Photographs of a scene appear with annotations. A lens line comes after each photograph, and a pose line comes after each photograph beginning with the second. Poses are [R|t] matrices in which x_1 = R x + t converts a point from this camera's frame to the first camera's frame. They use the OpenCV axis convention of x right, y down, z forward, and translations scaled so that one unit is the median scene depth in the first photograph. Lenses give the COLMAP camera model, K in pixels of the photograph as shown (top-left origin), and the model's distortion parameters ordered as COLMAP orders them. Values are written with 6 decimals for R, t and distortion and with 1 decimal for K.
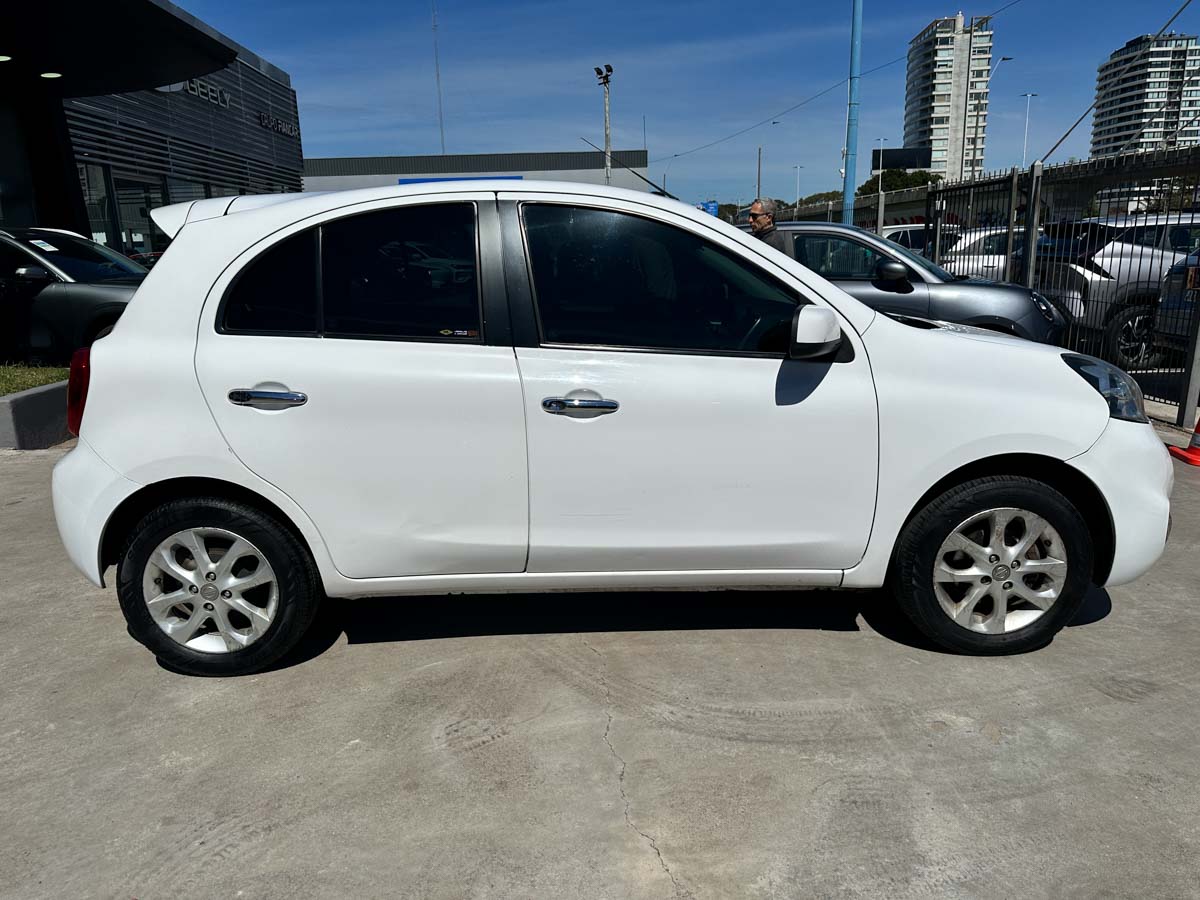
lens RADIAL K [[861.5, 0, 580.9], [0, 861.5, 465.7], [0, 0, 1]] dist [0.070923, -0.078593]
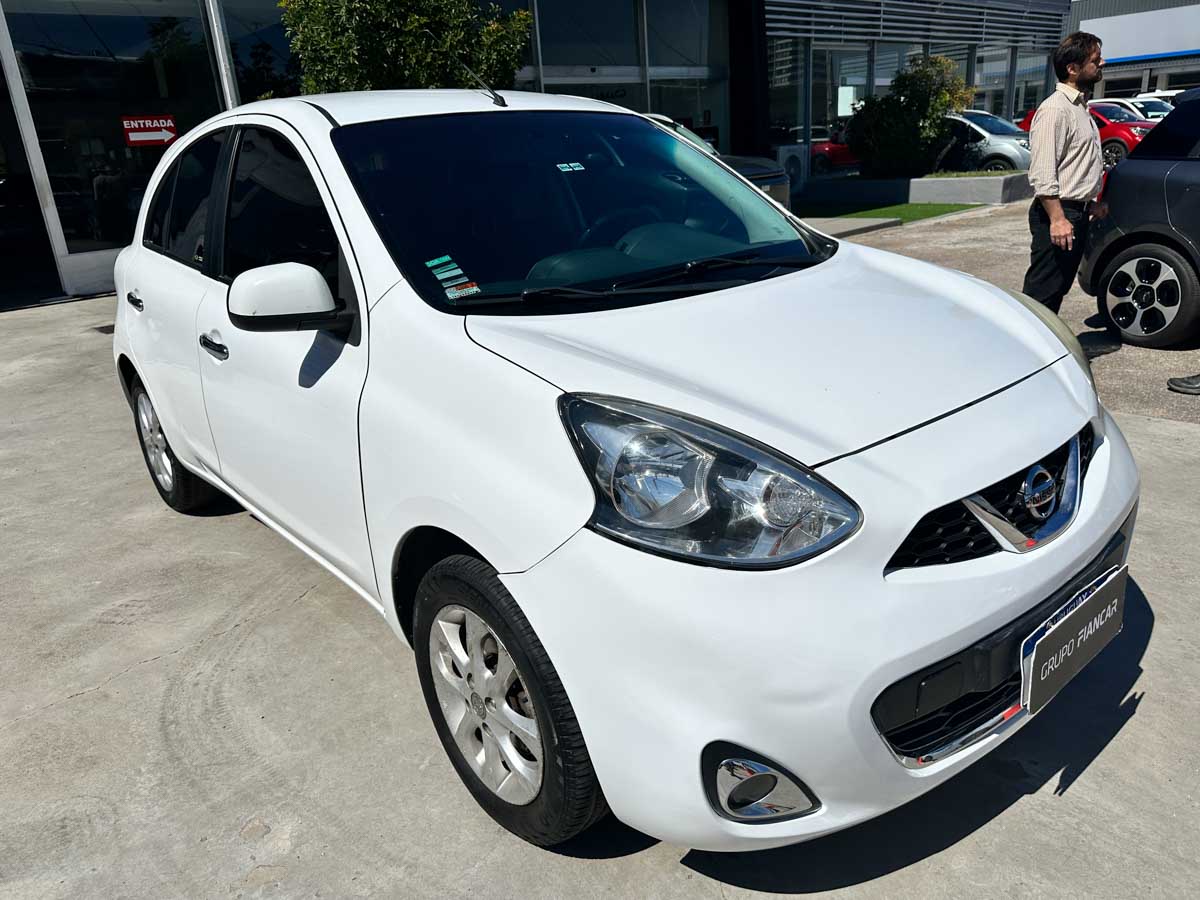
lens RADIAL K [[861.5, 0, 580.9], [0, 861.5, 465.7], [0, 0, 1]] dist [0.070923, -0.078593]
pose [[0.631220, 0.258893, -0.731120, 0.975594], [-0.149661, 0.965587, 0.212707, -0.202064], [0.761027, -0.024845, 0.648244, 0.658000]]
